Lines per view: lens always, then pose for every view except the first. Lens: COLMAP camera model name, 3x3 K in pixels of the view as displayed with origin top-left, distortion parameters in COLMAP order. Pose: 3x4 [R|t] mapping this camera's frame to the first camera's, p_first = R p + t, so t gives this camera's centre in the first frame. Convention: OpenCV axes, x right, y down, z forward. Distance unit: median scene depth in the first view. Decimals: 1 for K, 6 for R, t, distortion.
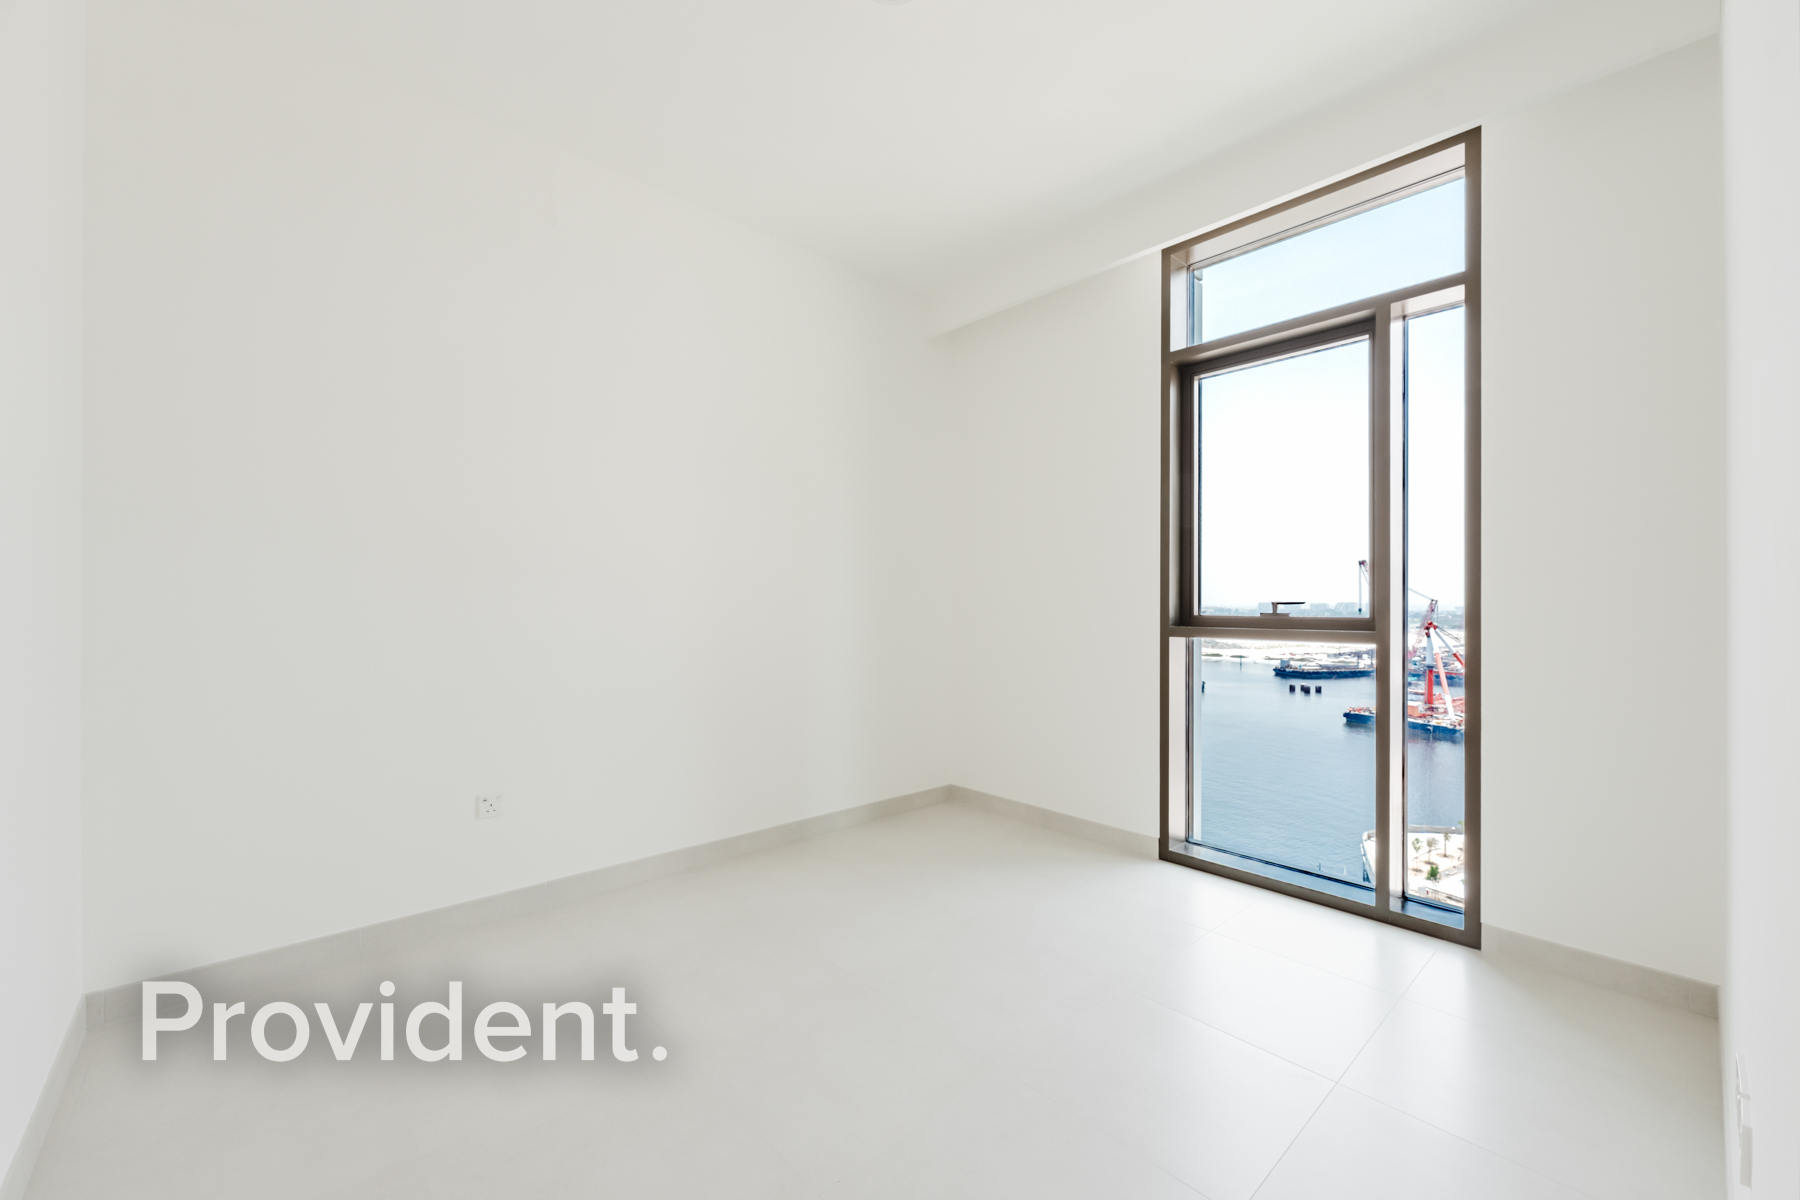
lens RADIAL K [[717.5, 0, 898.9], [0, 717.5, 601.7], [0, 0, 1]] dist [-0.001655, -0.000183]
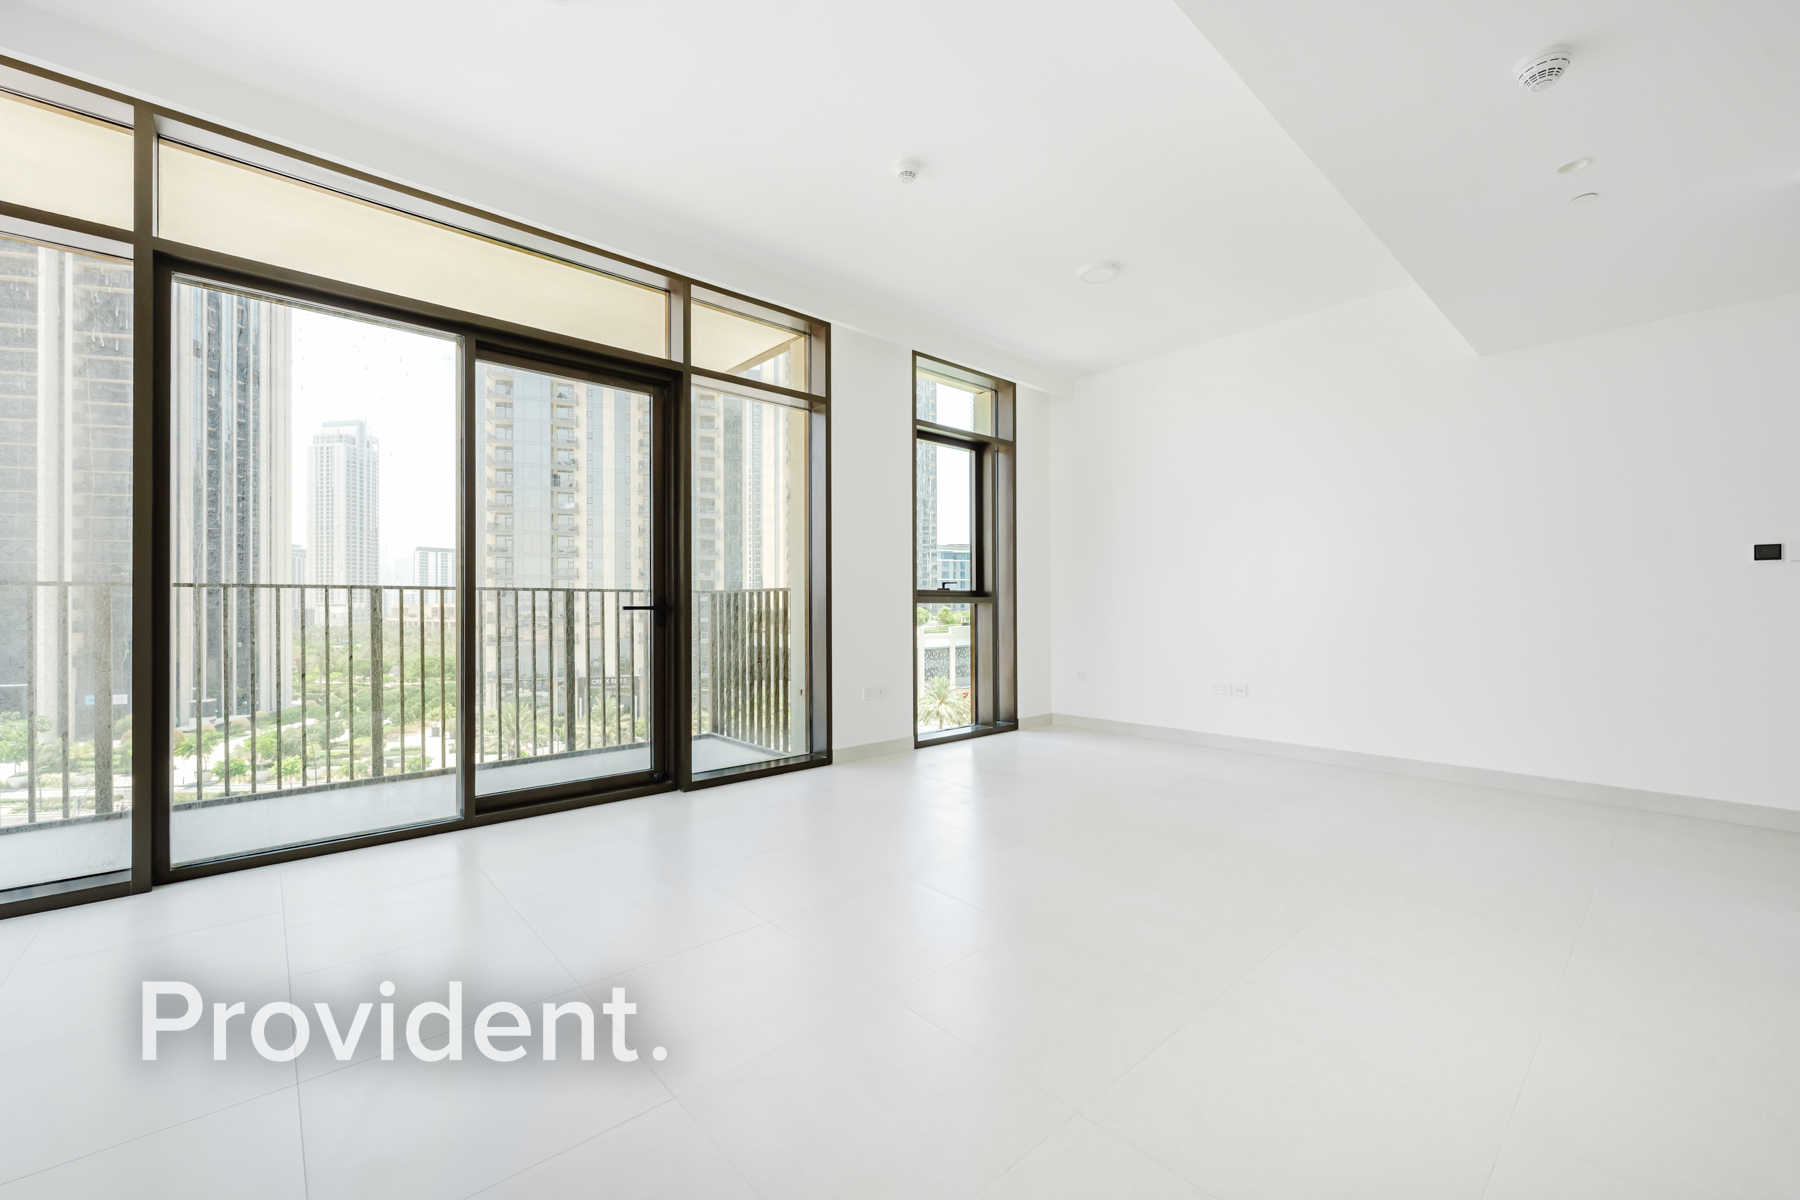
lens RADIAL K [[717.5, 0, 898.9], [0, 717.5, 601.7], [0, 0, 1]] dist [-0.001655, -0.000183]
pose [[-0.002414, 0.004162, 0.999988, -1.233124], [-0.000924, 0.999991, -0.004165, 0.055944], [-0.999997, -0.000934, -0.002410, 1.105295]]
